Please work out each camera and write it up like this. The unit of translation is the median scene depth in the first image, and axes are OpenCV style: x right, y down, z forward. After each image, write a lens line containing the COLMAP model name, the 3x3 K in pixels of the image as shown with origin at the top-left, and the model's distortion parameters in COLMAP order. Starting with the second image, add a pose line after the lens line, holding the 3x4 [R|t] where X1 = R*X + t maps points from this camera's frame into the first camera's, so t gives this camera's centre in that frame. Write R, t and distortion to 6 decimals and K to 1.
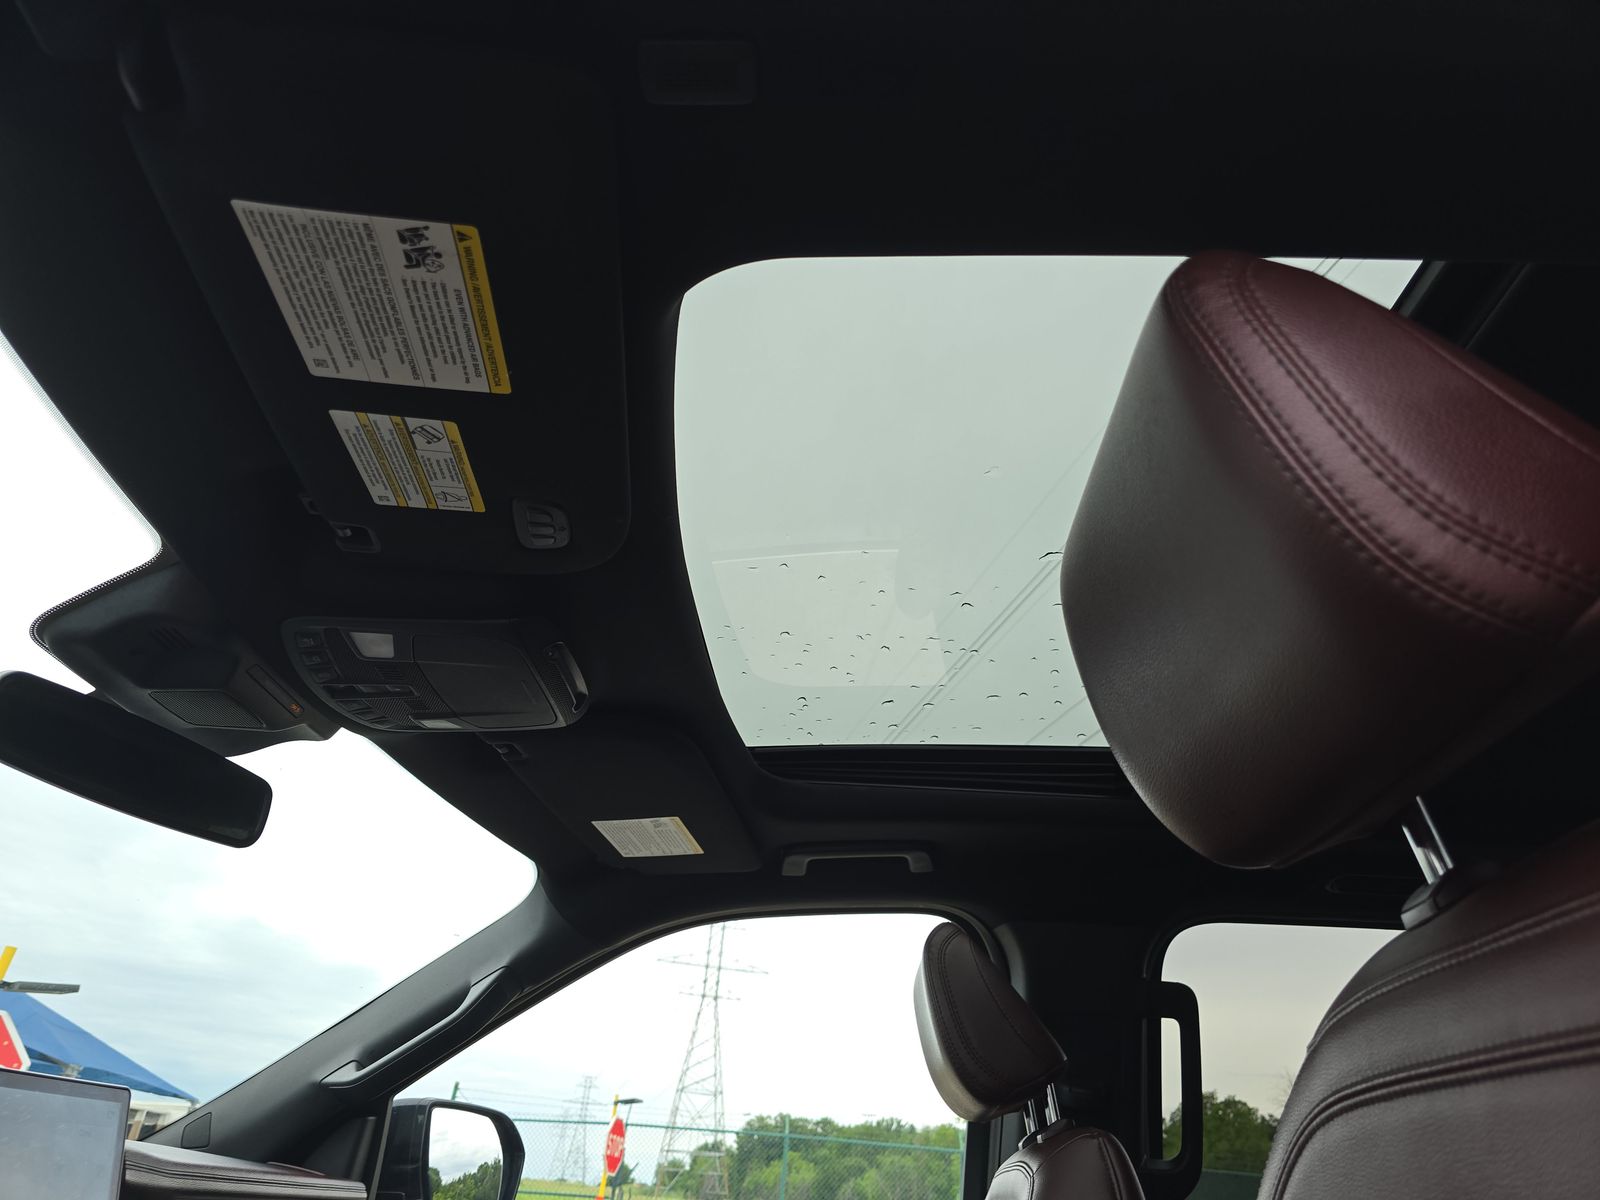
lens RADIAL K [[1077.9, 0, 805.6], [0, 1077.9, 597.3], [0, 0, 1]] dist [0.048468, -0.050910]
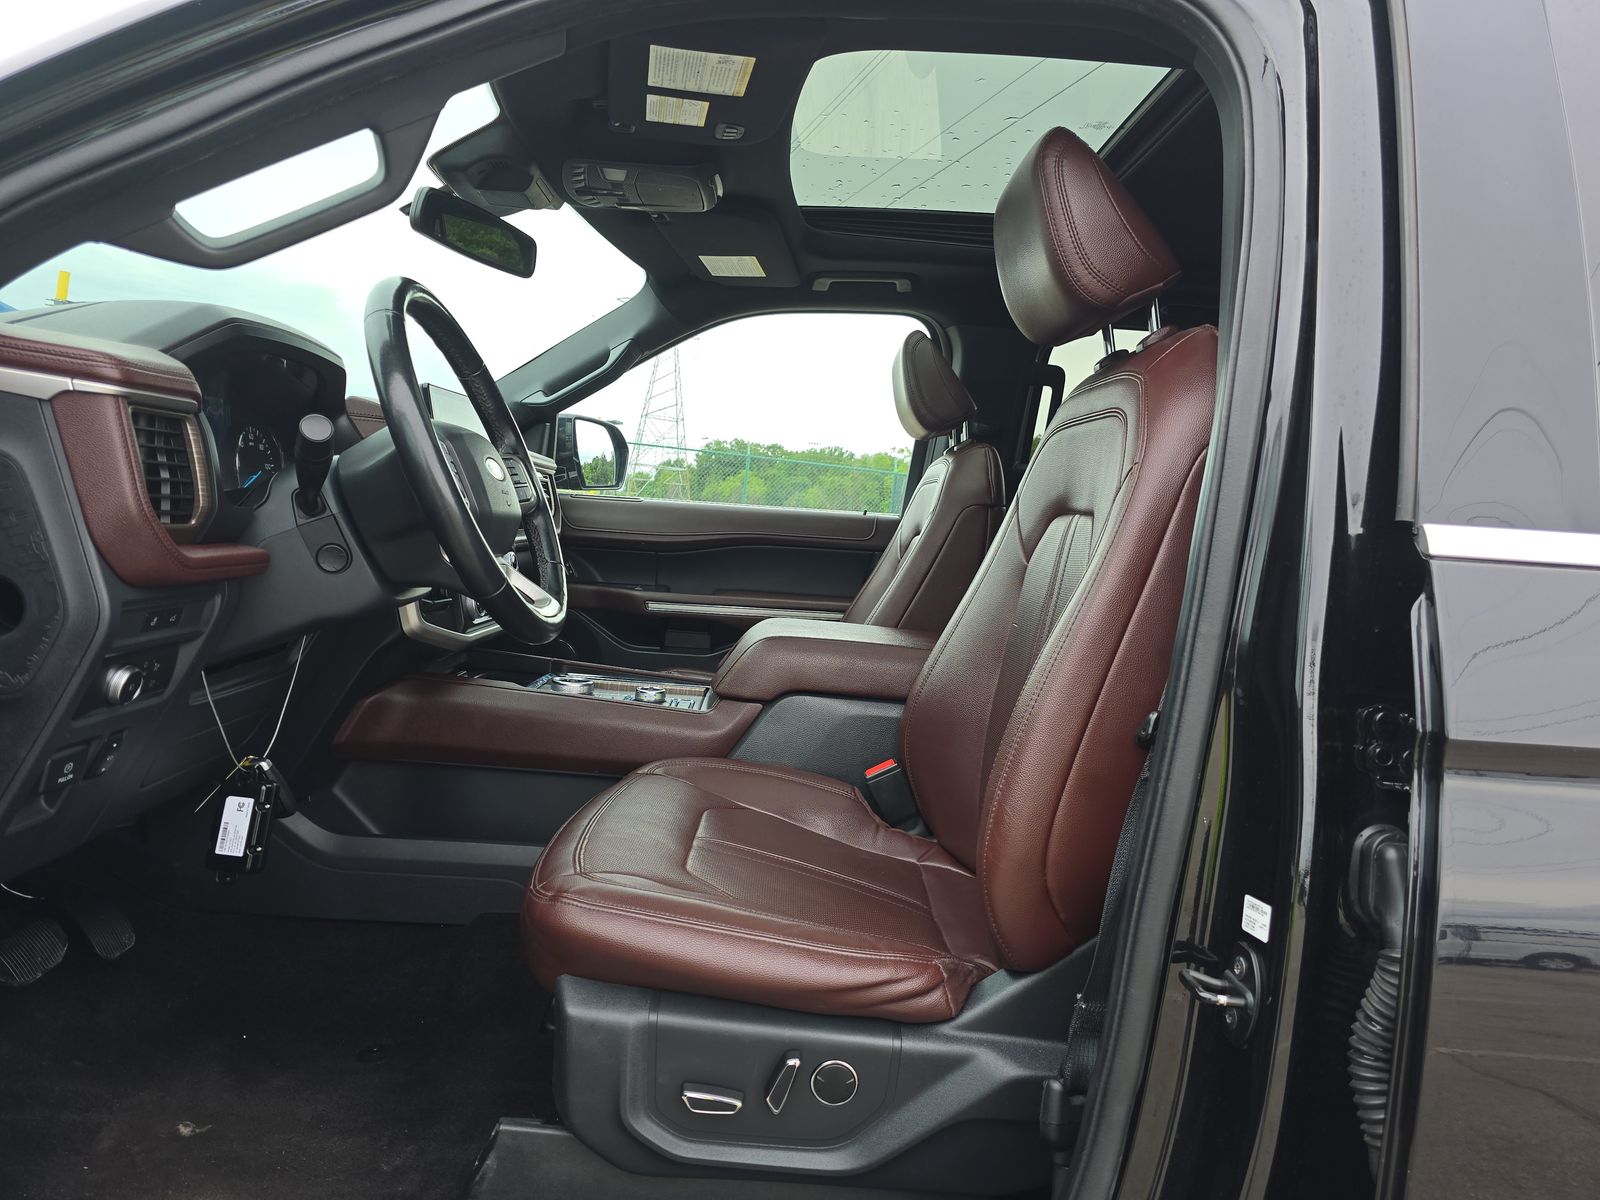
lens RADIAL K [[1067.4, 0, 800.0], [0, 1067.4, 600.0], [0, 0, 1]] dist [0.068614, -0.109826]
pose [[0.998575, 0.030831, 0.043569, -0.098895], [-0.049887, 0.829344, 0.556507, -0.236975], [-0.018976, -0.557888, 0.829700, -0.533009]]
